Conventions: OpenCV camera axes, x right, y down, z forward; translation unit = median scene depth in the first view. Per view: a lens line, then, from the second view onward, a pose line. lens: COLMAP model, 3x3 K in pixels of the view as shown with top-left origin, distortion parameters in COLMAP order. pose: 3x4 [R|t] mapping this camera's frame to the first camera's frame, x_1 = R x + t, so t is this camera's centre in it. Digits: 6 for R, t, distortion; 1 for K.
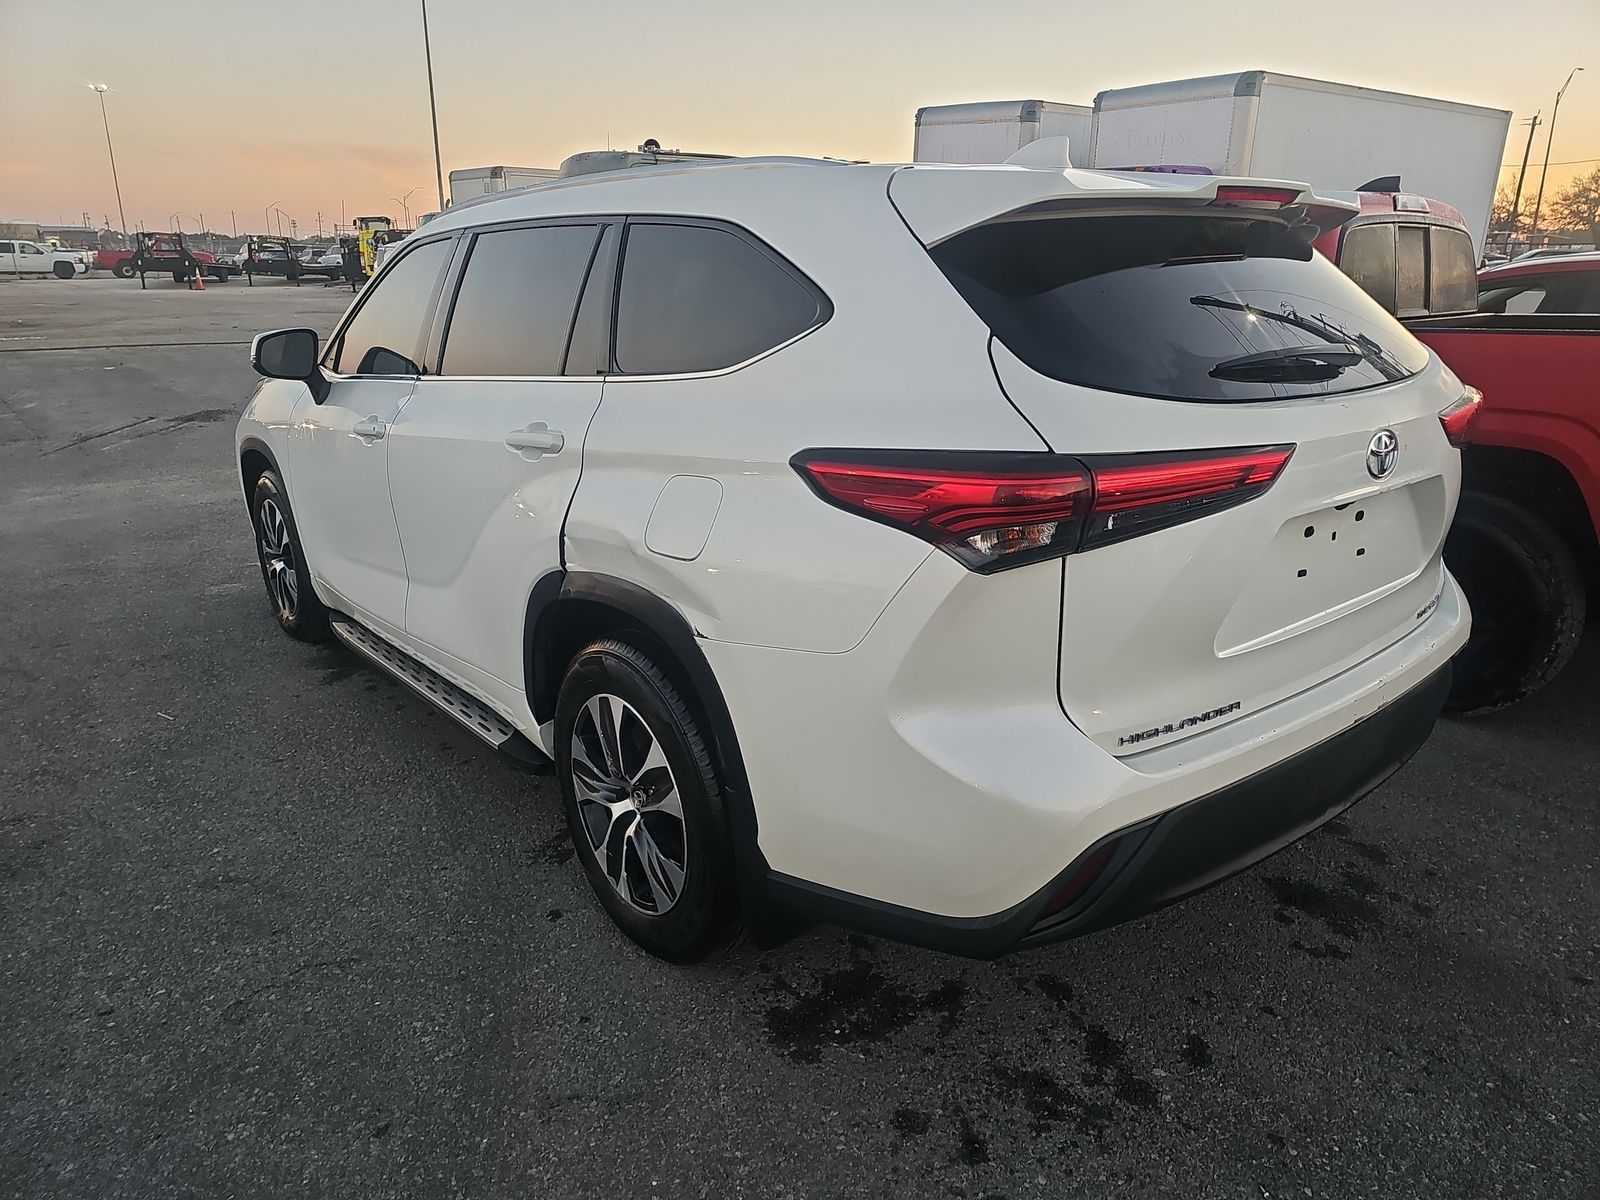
lens RADIAL K [[1047.5, 0, 802.8], [0, 1047.5, 588.8], [0, 0, 1]] dist [0.054233, -0.047903]
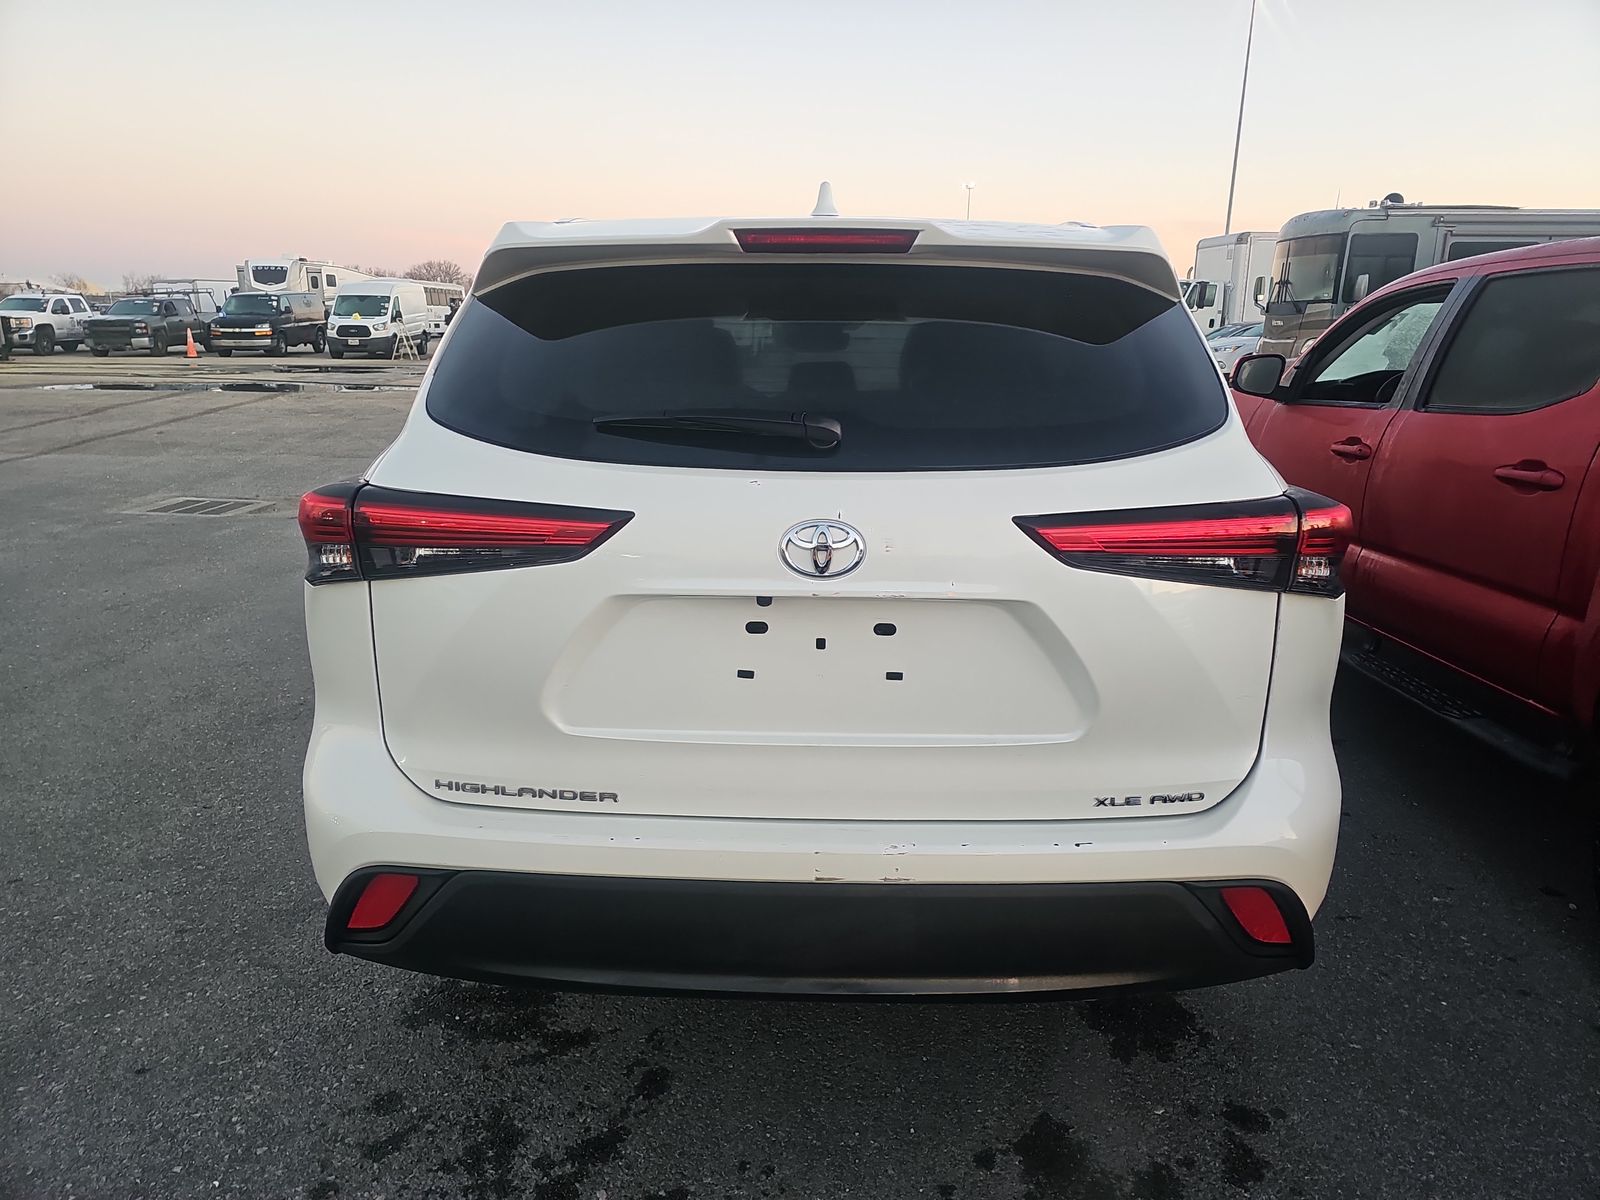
lens RADIAL K [[1047.5, 0, 802.8], [0, 1047.5, 588.8], [0, 0, 1]] dist [0.054233, -0.047903]
pose [[0.768044, 0.163923, -0.619062, 0.897110], [-0.200002, 0.979730, 0.011292, -0.089341], [0.608365, 0.115141, 0.785261, 0.319772]]
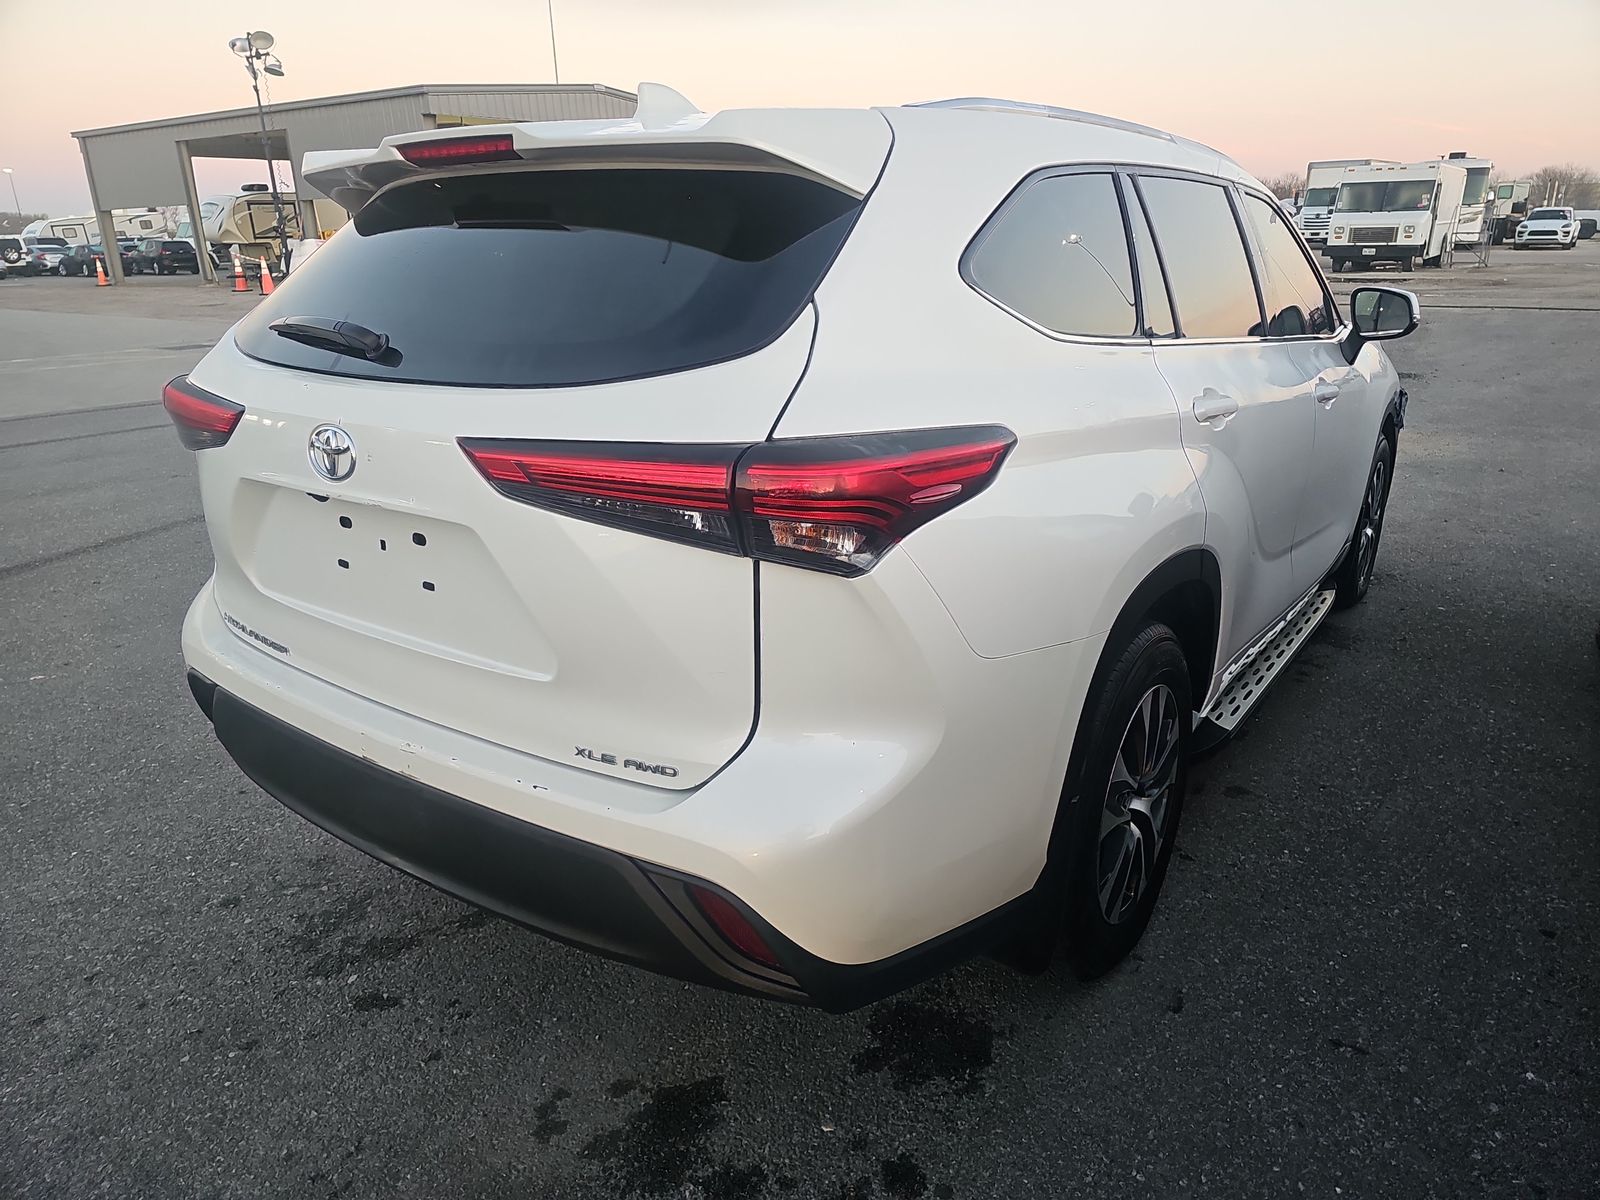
lens RADIAL K [[1047.5, 0, 802.8], [0, 1047.5, 588.8], [0, 0, 1]] dist [0.054233, -0.047903]
pose [[0.266179, 0.299729, -0.916139, 1.278025], [-0.262553, 0.937036, 0.230282, -0.280866], [0.927477, 0.179239, 0.328114, 0.953084]]
